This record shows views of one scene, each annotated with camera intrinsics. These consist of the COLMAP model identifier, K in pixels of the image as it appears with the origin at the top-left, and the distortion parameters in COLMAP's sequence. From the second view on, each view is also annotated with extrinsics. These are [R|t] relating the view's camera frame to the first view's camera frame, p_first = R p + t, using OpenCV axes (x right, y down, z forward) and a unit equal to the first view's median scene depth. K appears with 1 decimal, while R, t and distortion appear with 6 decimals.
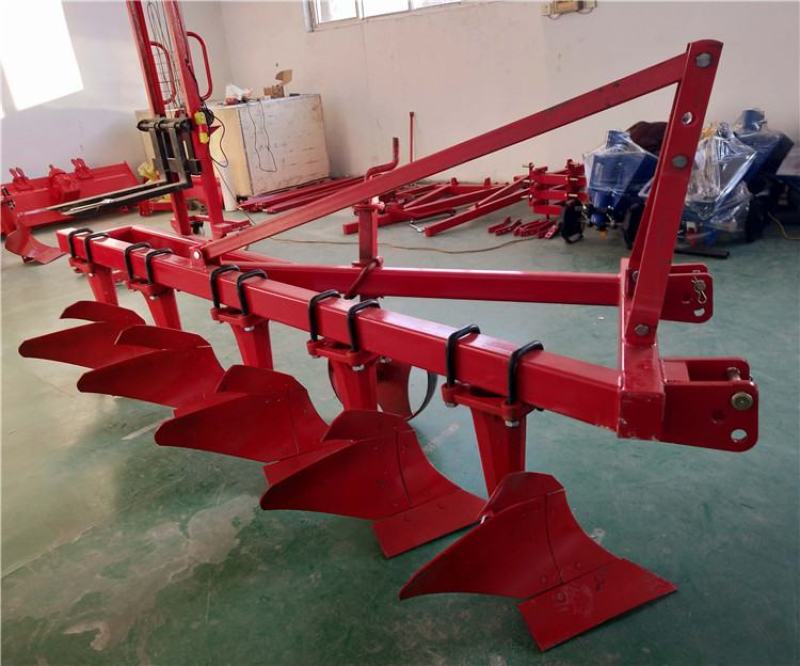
lens RADIAL K [[665.7, 0, 399.5], [0, 665.7, 350.1], [0, 0, 1]] dist [0.002056, 0.014984]
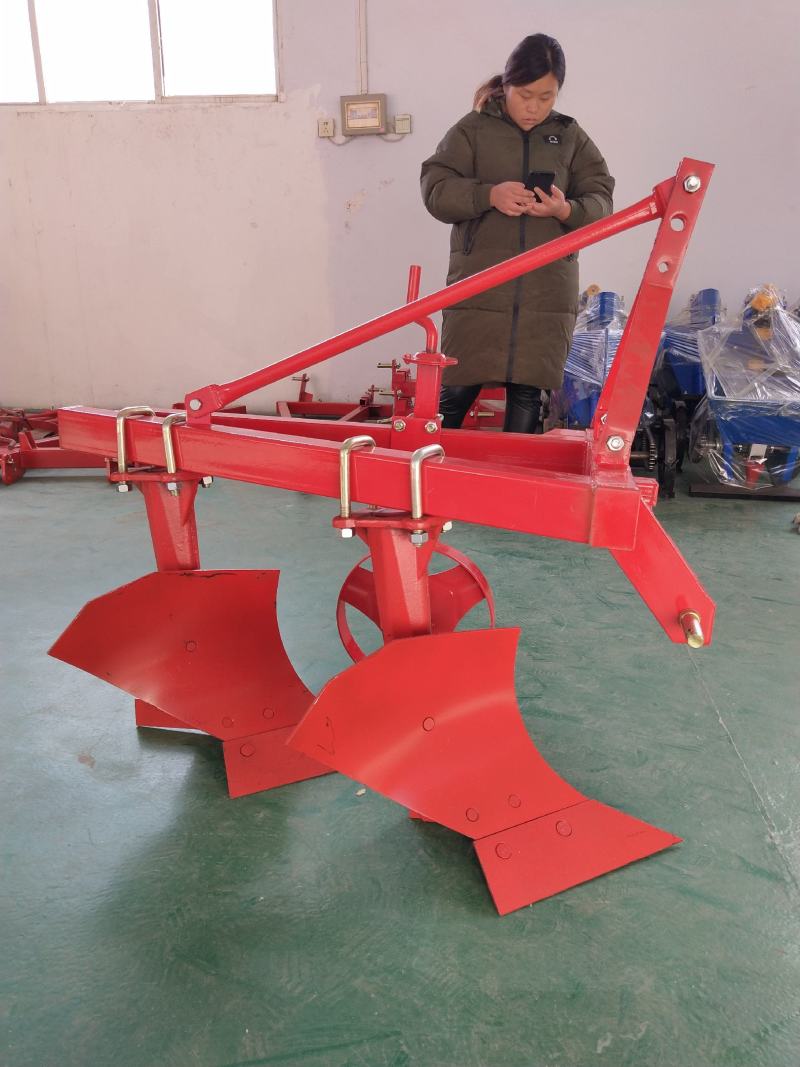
lens RADIAL K [[806.6, 0, 400.3], [0, 806.6, 541.9], [0, 0, 1]] dist [-0.015210, 0.046813]
pose [[0.829224, -0.079891, 0.553177, -0.189086], [0.146739, 0.986131, -0.077547, -0.080225], [-0.539310, 0.145476, 0.829447, 0.471237]]
